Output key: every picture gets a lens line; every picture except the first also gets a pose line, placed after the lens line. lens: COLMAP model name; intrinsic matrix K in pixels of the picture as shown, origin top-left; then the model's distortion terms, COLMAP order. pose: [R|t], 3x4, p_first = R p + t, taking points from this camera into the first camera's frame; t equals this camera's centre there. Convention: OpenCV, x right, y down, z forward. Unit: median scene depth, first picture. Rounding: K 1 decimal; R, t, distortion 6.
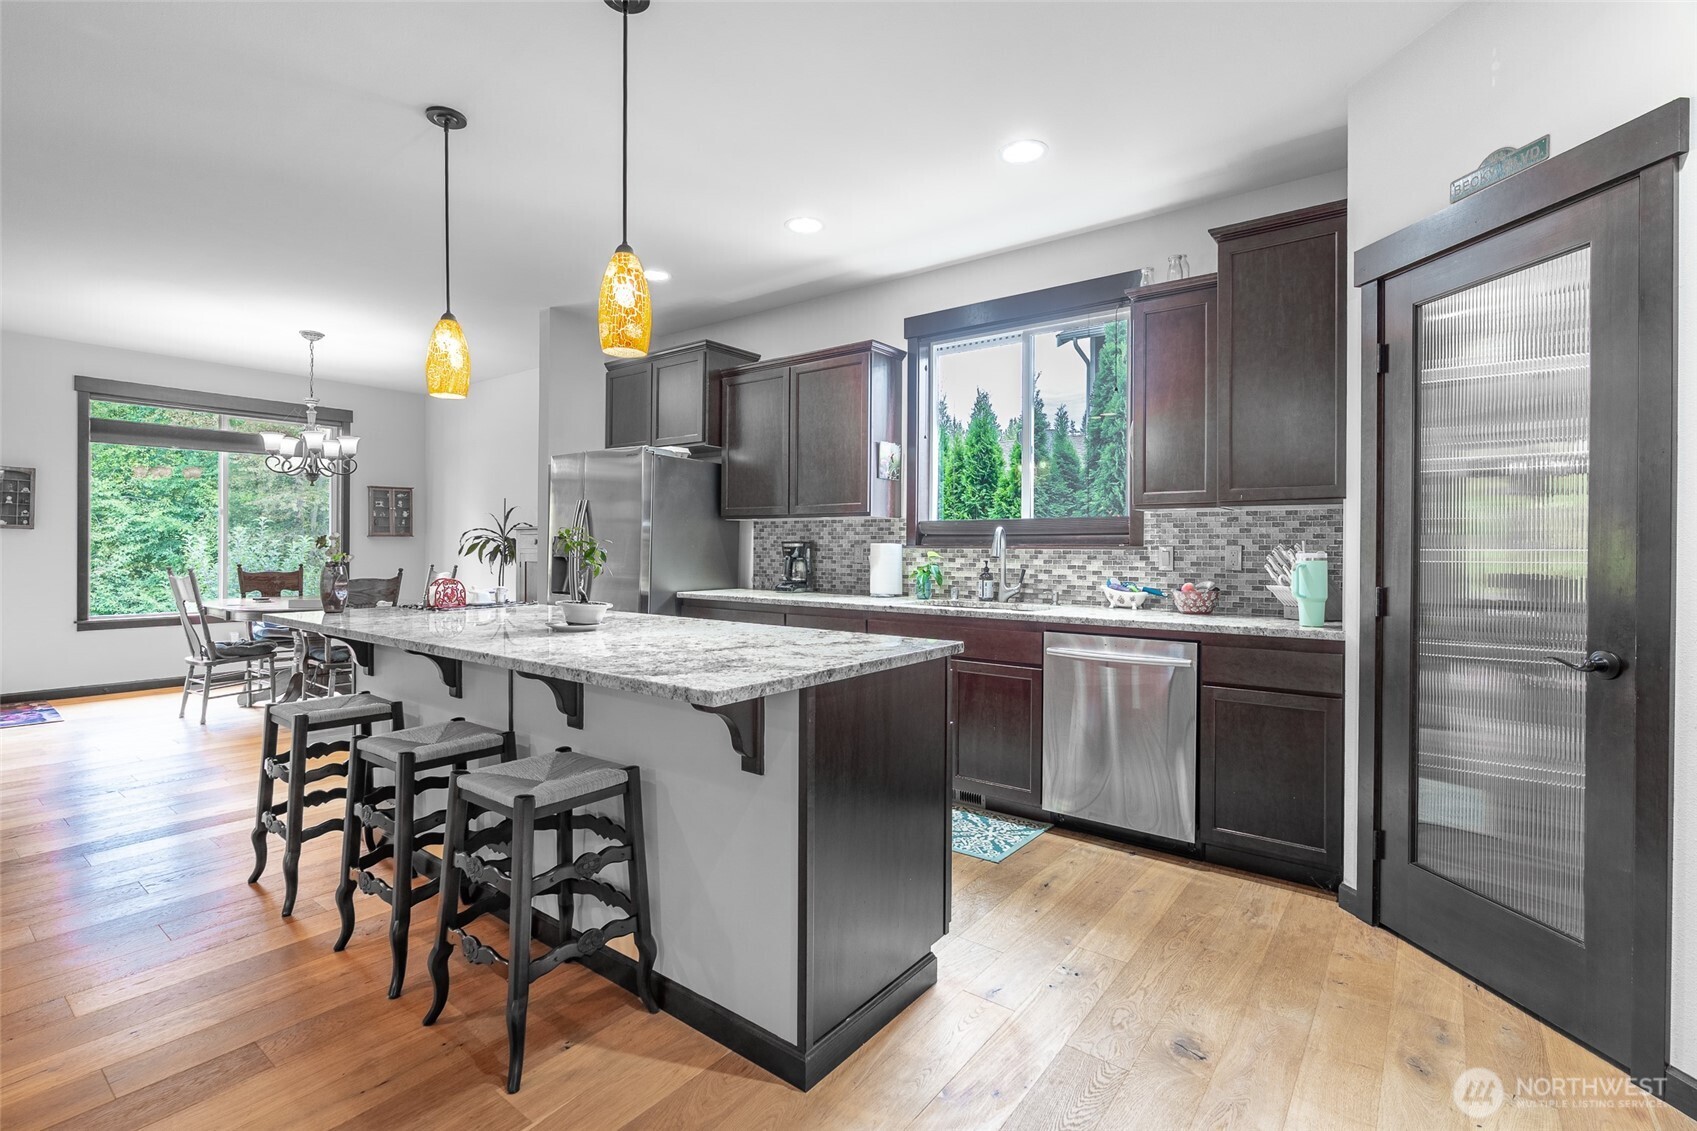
lens RADIAL K [[790.8, 0, 848.6], [0, 790.8, 555.7], [0, 0, 1]] dist [-0.001601, -0.000079]
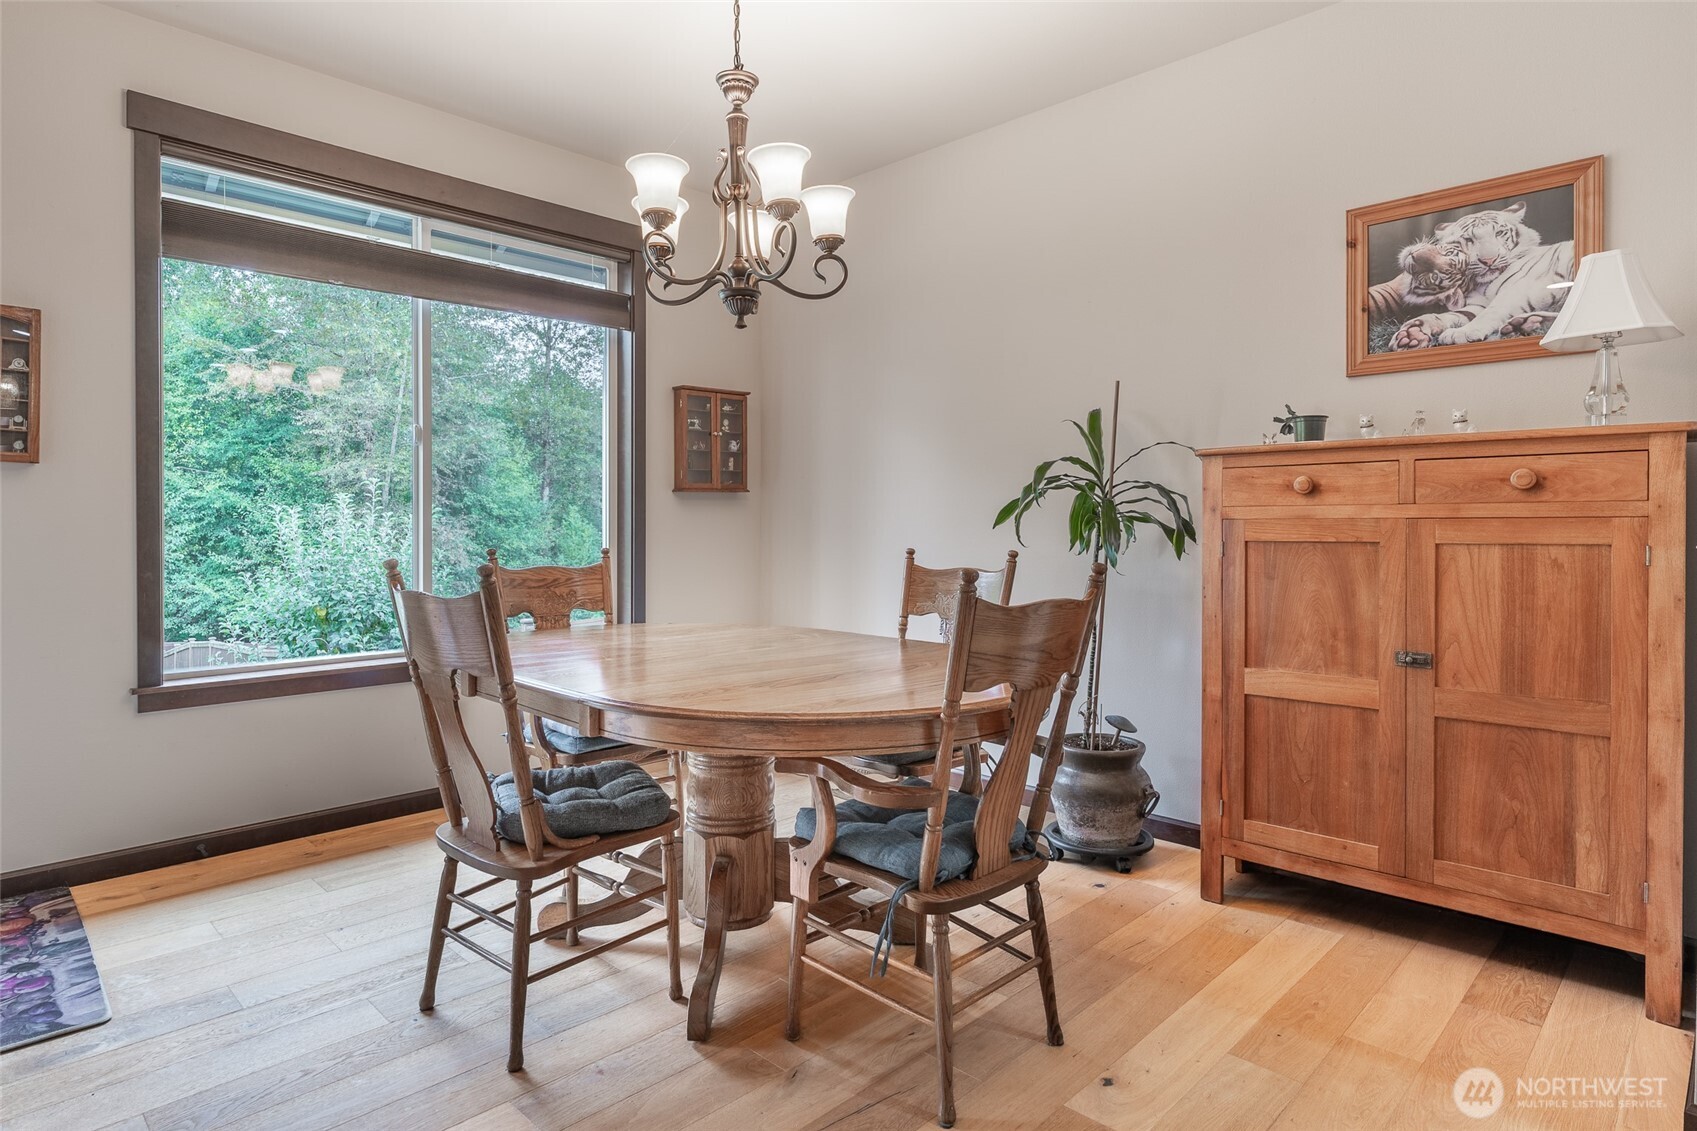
lens RADIAL K [[937.8, 0, 848.3], [0, 937.8, 537.5], [0, 0, 1]] dist [-0.001565, -0.000180]
pose [[0.993081, -0.003788, -0.117368, -0.106440], [0.004143, 0.999988, 0.002776, 0.000776], [0.117356, -0.003243, 0.993085, 0.107826]]
